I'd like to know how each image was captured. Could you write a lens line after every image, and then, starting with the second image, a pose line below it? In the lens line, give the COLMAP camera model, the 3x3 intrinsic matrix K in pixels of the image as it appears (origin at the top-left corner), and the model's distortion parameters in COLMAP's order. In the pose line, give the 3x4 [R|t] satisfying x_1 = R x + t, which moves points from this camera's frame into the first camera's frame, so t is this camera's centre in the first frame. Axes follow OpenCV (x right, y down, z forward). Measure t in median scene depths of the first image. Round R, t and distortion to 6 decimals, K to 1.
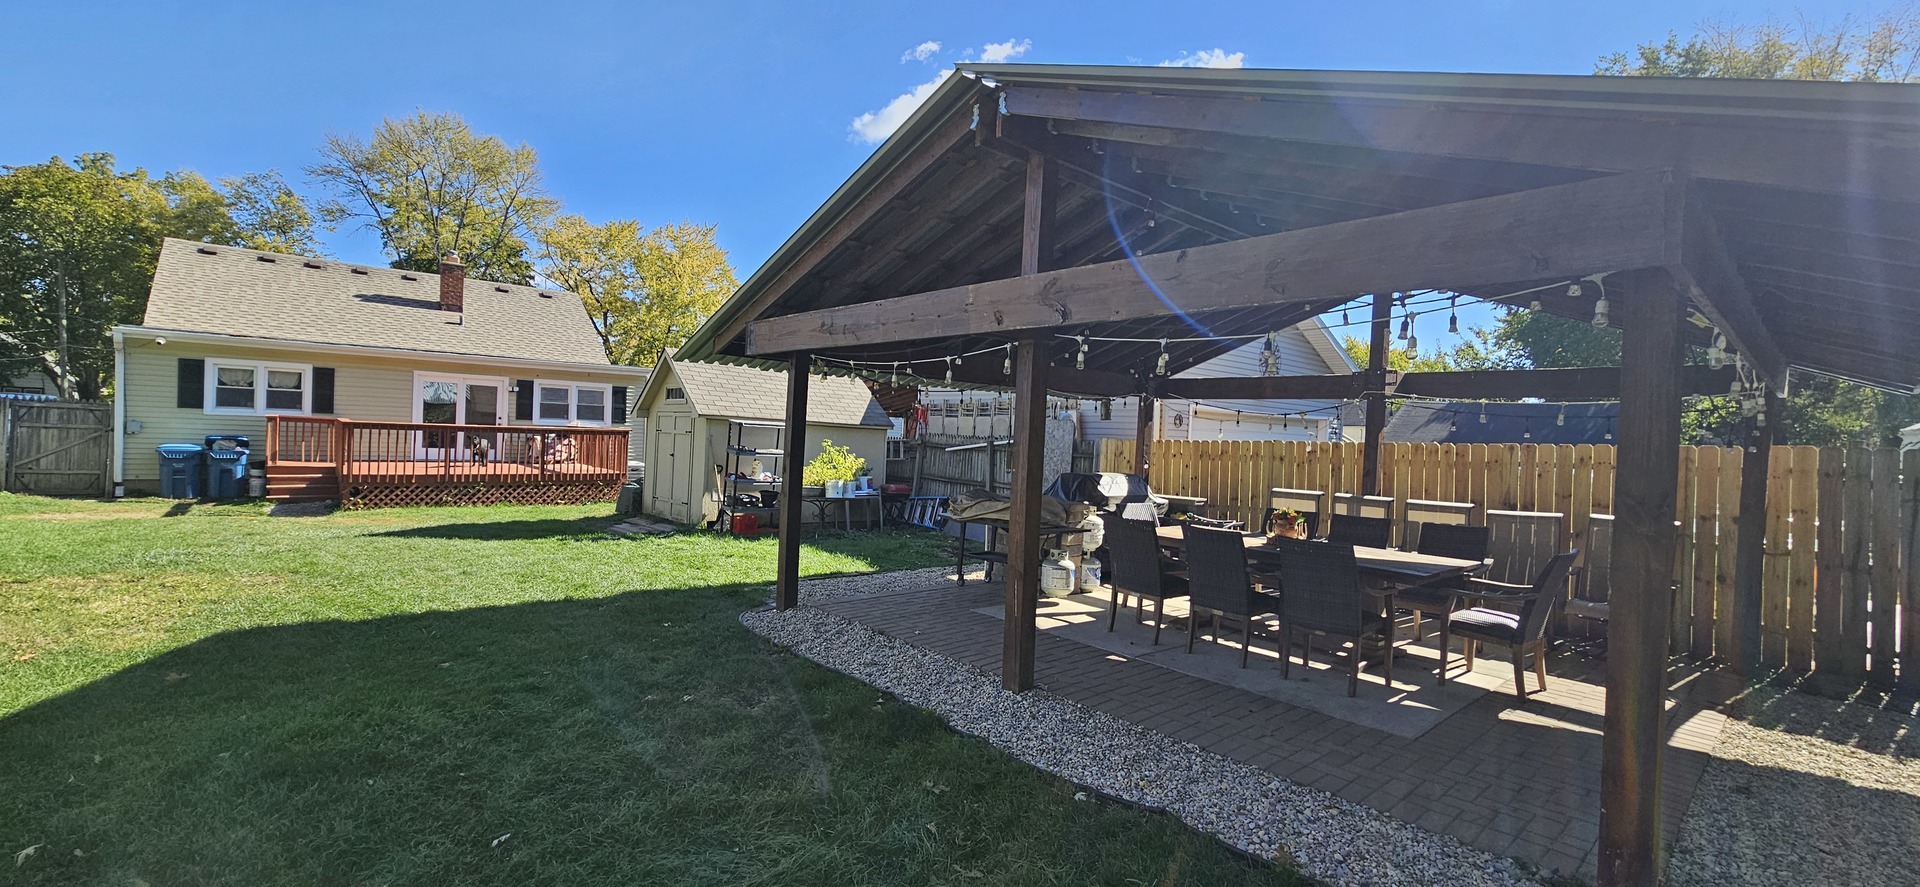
lens RADIAL K [[786.1, 0, 960.0], [0, 786.1, 443.5], [0, 0, 1]] dist [0.001047, -0.000306]
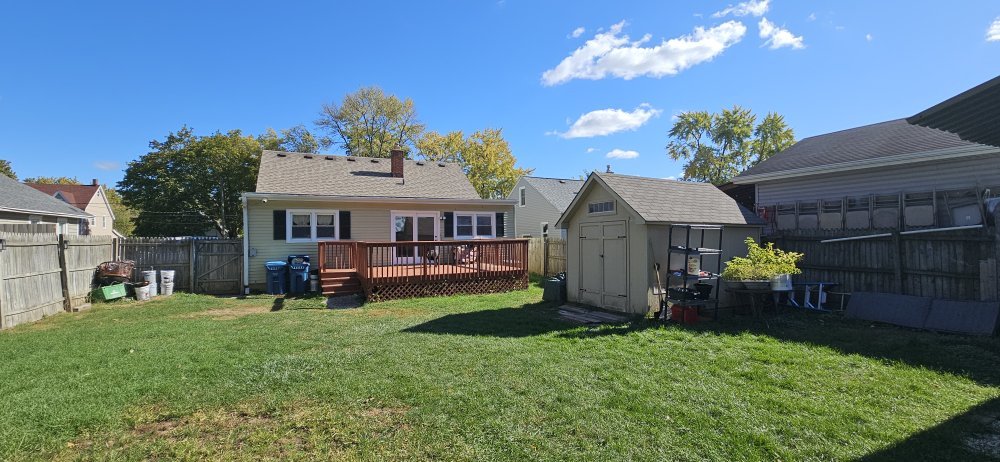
lens RADIAL K [[409.4, 0, 500.0], [0, 409.4, 231.0], [0, 0, 1]] dist [0.001047, -0.000306]
pose [[0.964879, -0.056951, -0.256448, -0.287976], [0.049128, 0.998114, -0.036814, -0.007841], [0.258061, 0.022922, 0.965857, 0.265731]]
